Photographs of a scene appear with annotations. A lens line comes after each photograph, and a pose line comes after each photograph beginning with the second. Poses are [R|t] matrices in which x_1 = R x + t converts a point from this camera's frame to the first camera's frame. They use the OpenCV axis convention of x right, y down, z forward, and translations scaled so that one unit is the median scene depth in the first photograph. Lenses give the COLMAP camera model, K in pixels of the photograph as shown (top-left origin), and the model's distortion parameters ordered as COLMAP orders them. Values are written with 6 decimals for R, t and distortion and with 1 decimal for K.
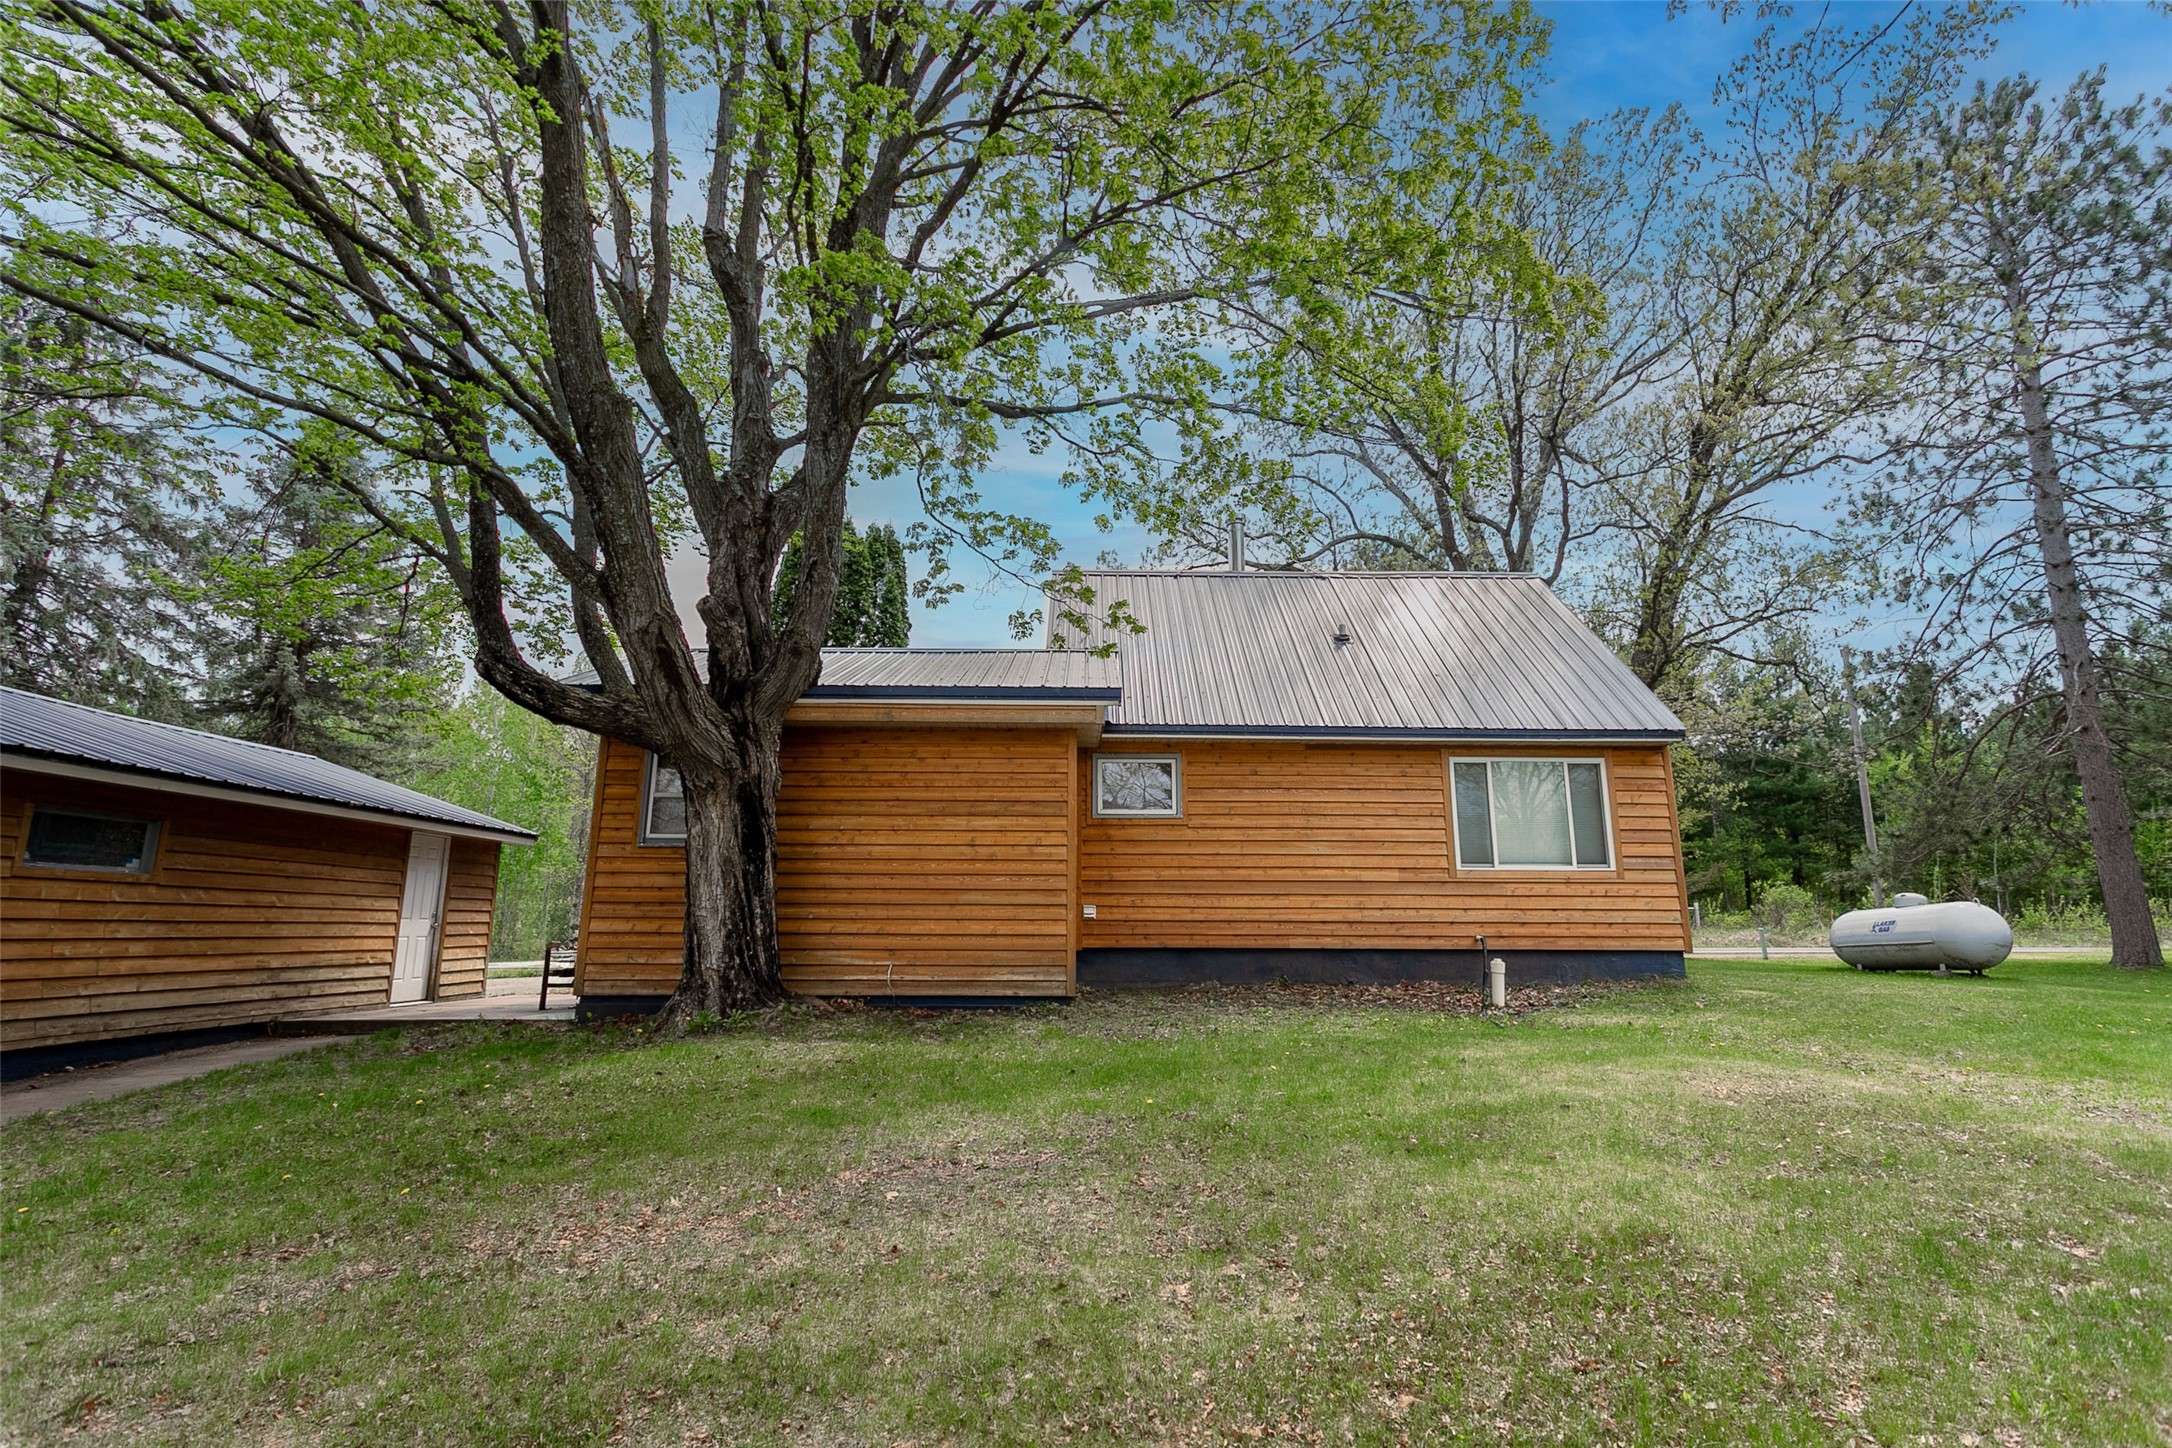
lens RADIAL K [[1032.6, 0, 1083.6], [0, 1032.6, 692.2], [0, 0, 1]] dist [0.000588, 0.001862]
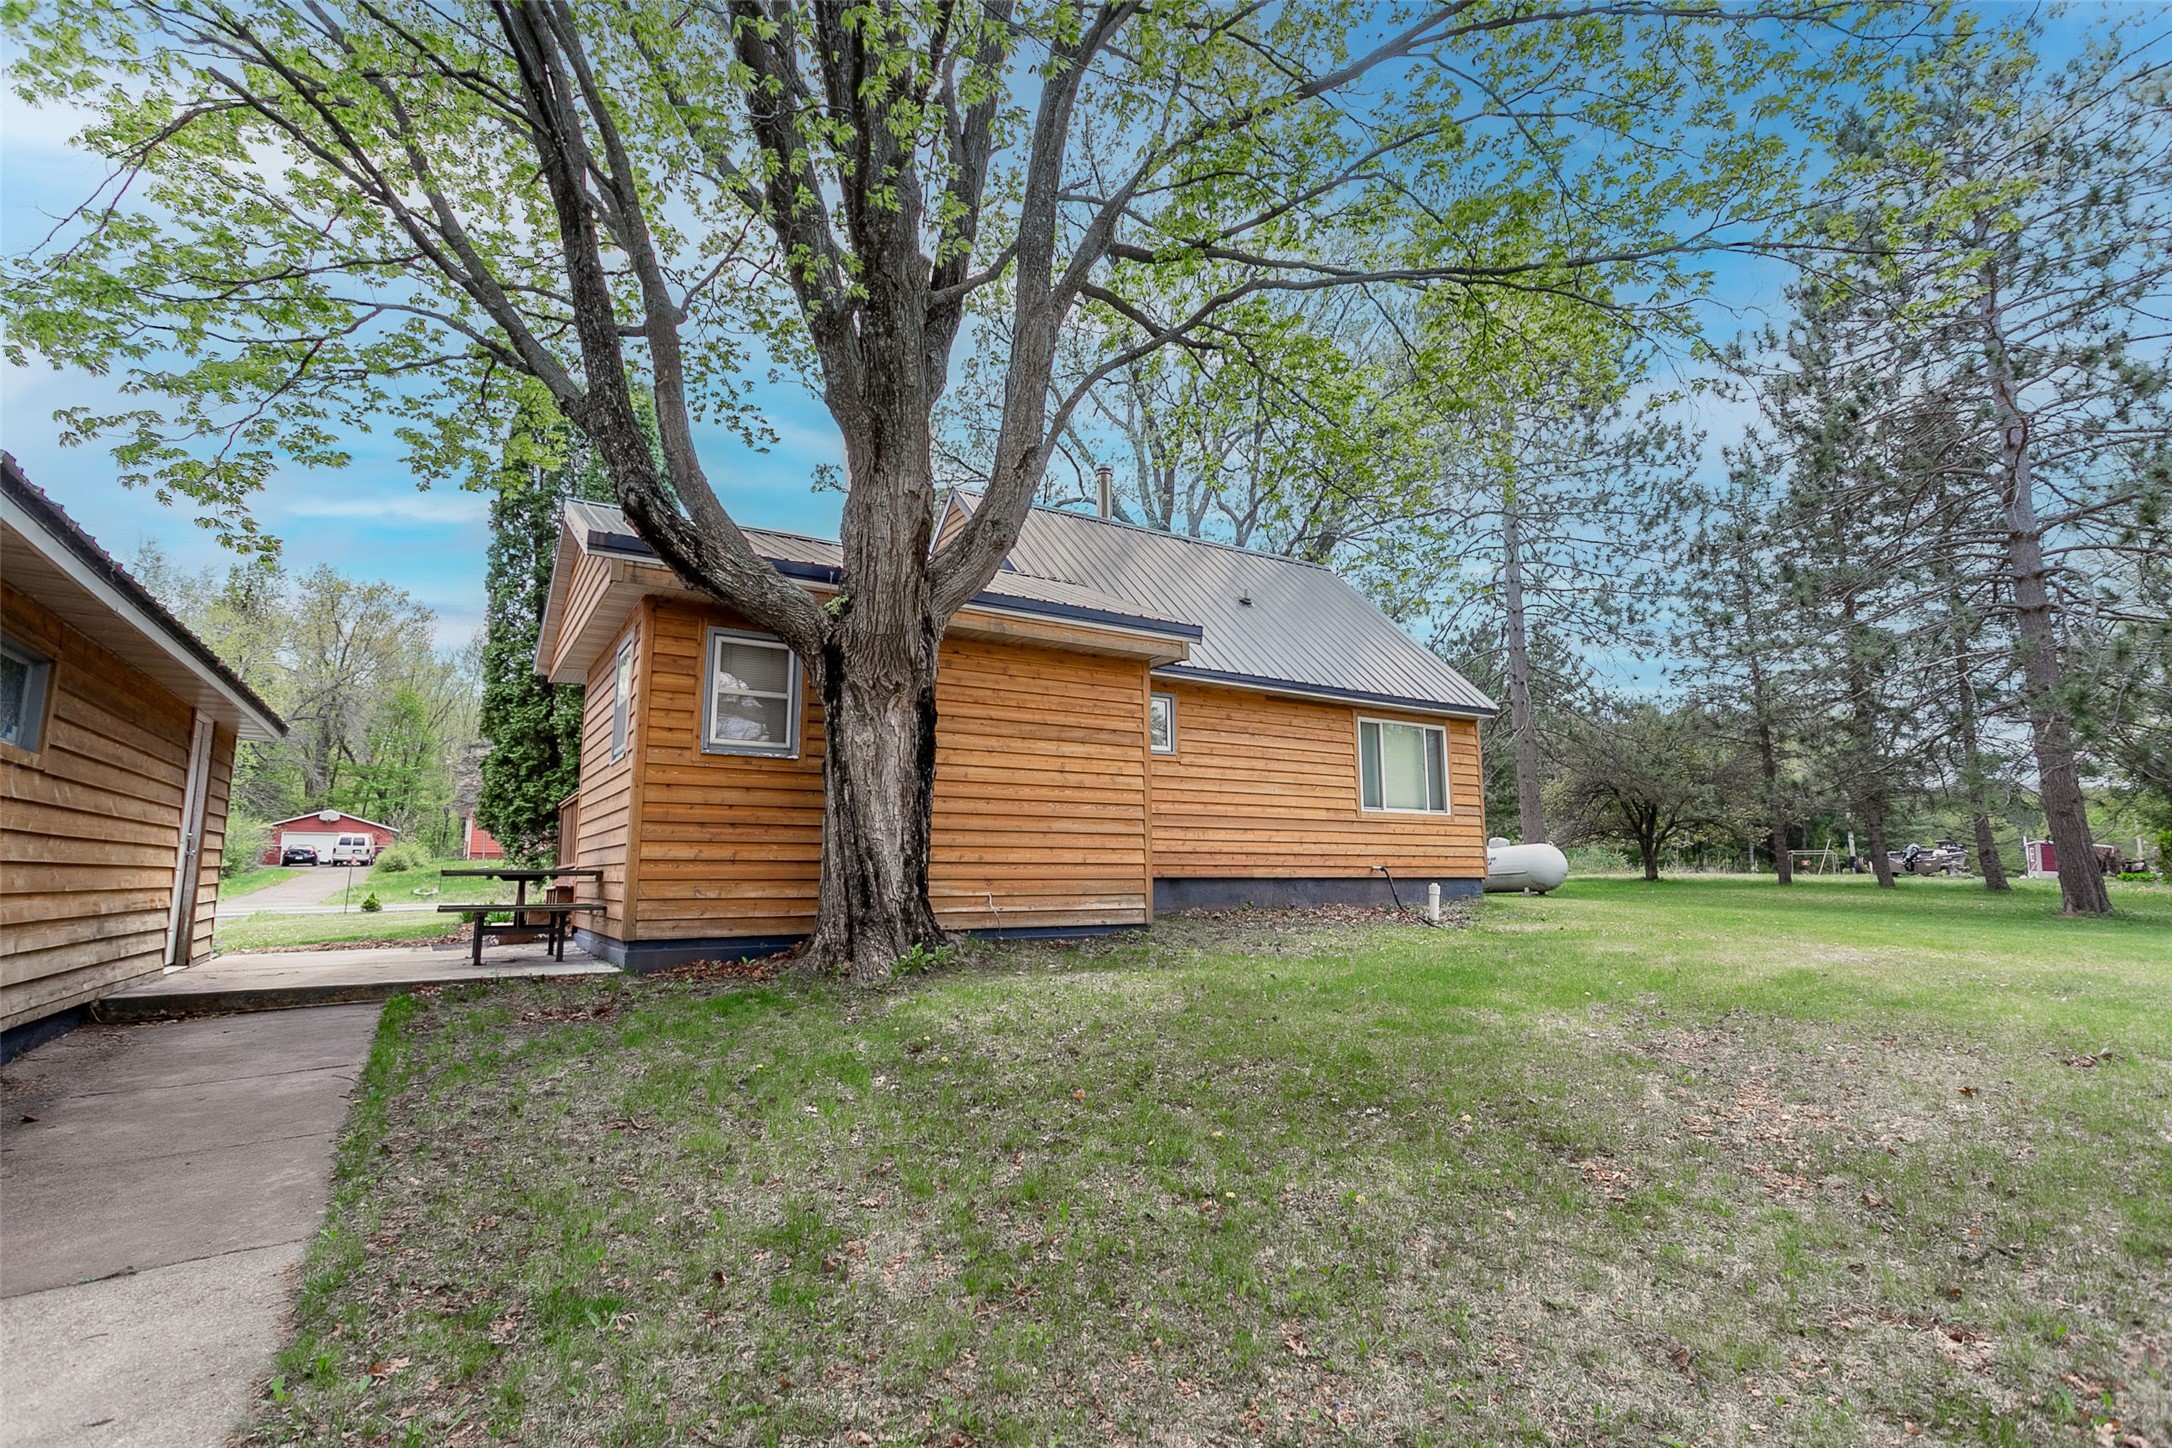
lens RADIAL K [[1032.6, 0, 1083.6], [0, 1032.6, 692.2], [0, 0, 1]] dist [0.000588, 0.001862]
pose [[0.851754, 0.087356, 0.516609, -0.543142], [-0.114987, 0.993131, 0.021651, 0.047561], [-0.511169, -0.077845, 0.855948, 0.159482]]
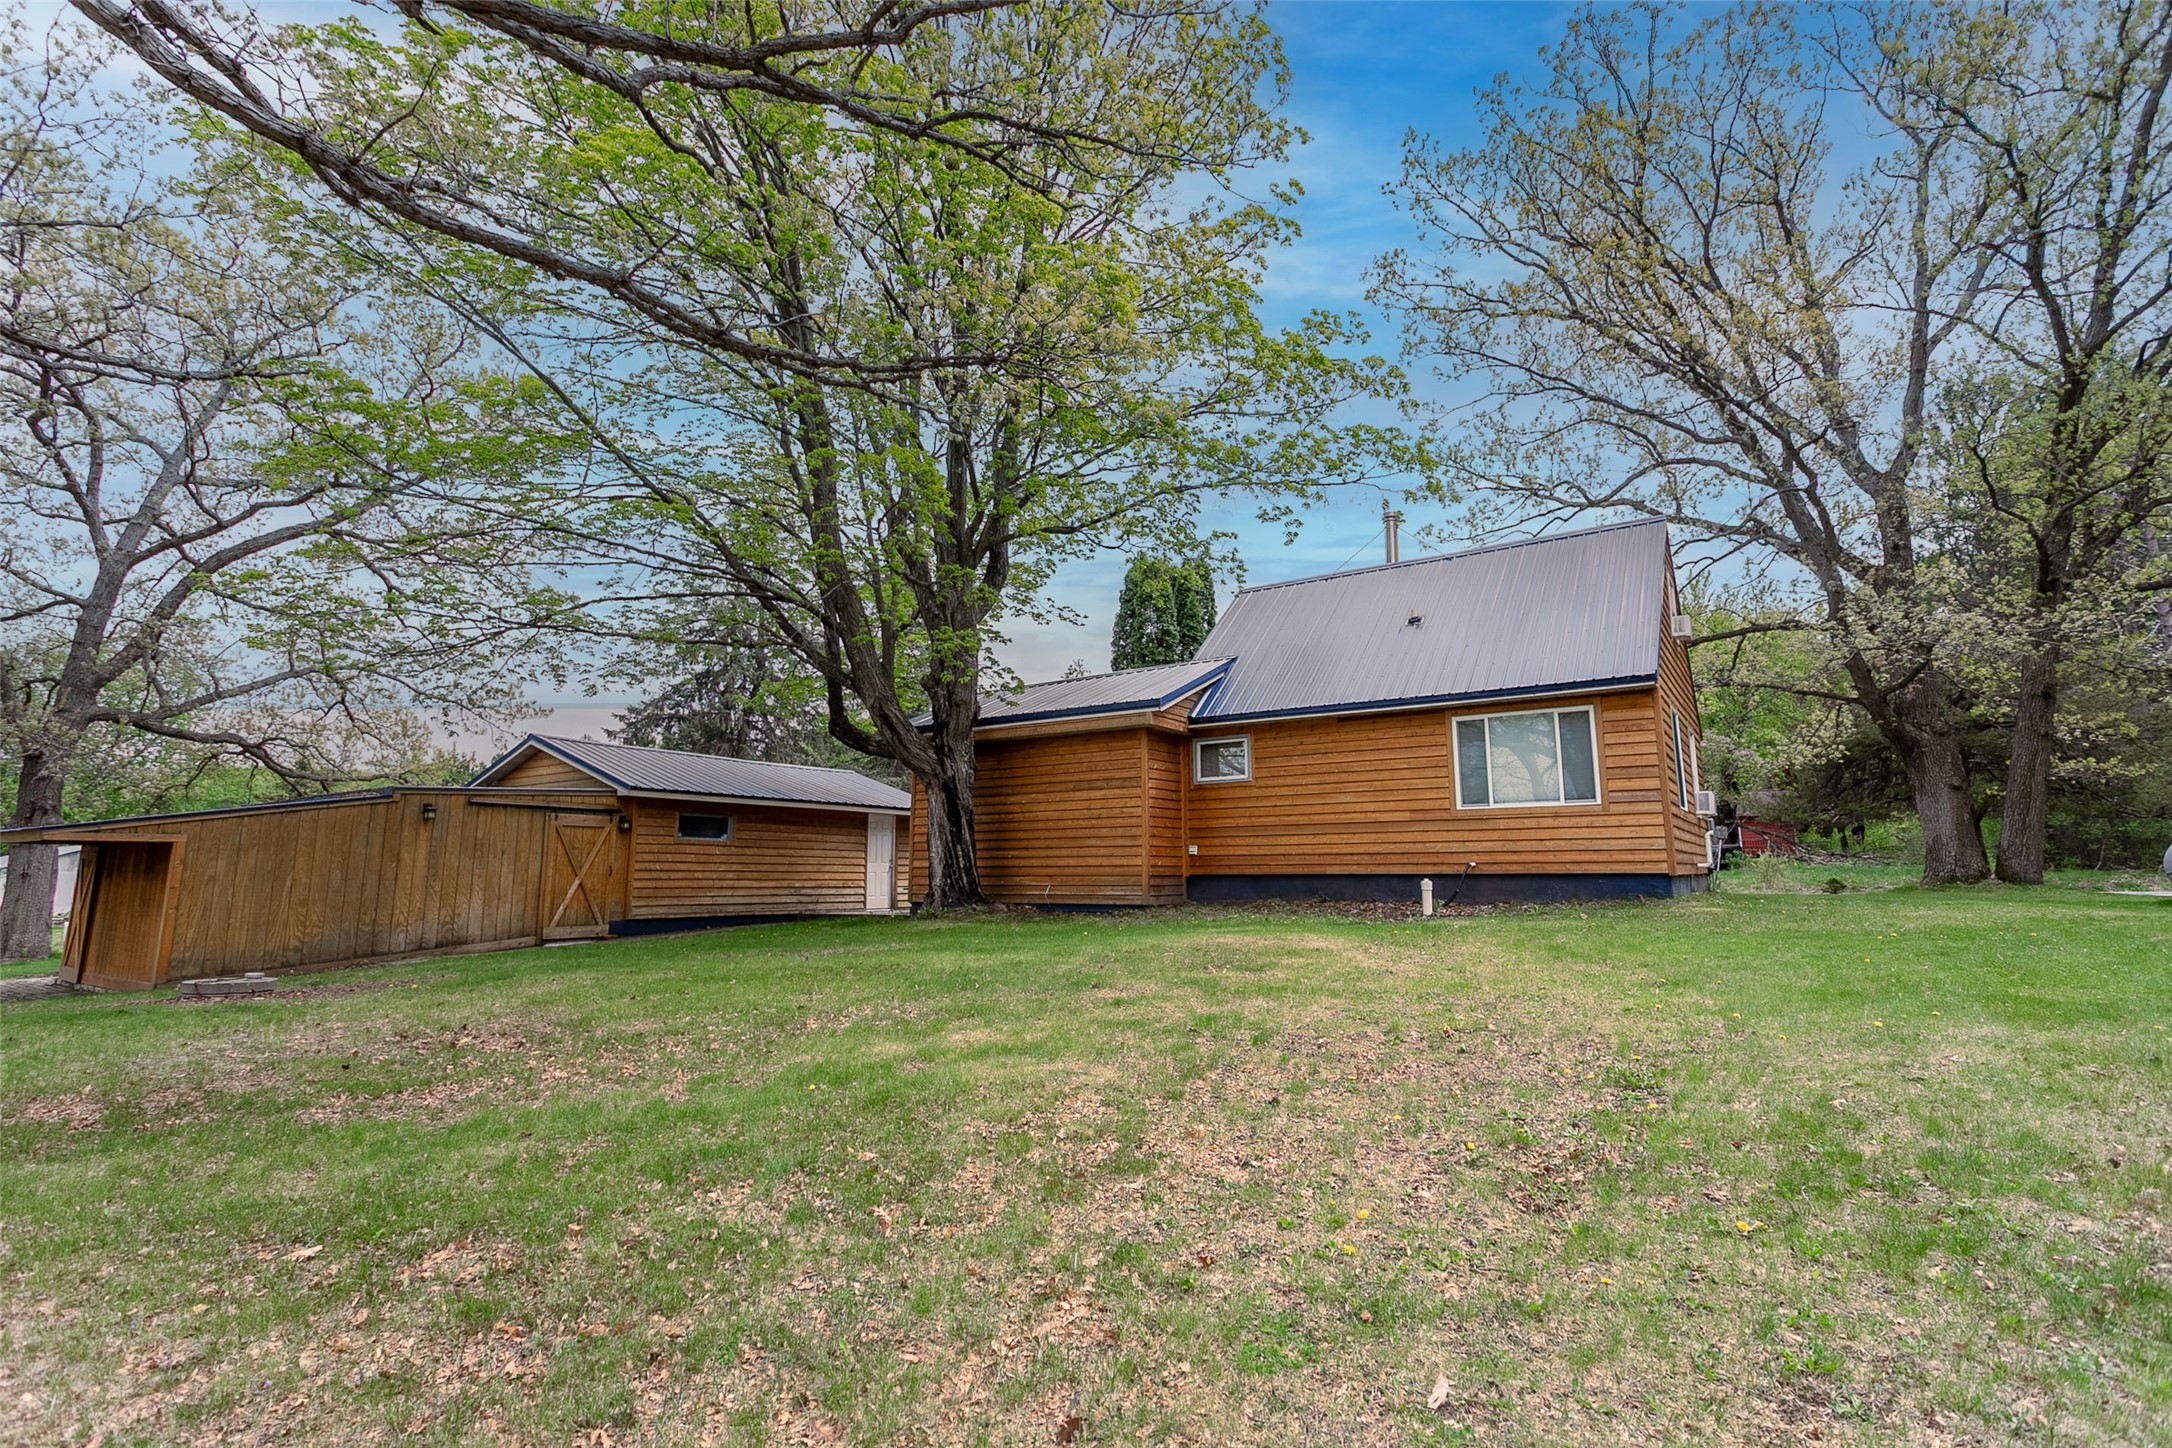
lens RADIAL K [[1032.6, 0, 1083.6], [0, 1032.6, 692.2], [0, 0, 1]] dist [0.000588, 0.001862]
pose [[0.816168, -0.108357, -0.567563, 0.718261], [0.133989, 0.990977, 0.003486, -0.029435], [0.562064, -0.078892, 0.823322, -0.246250]]
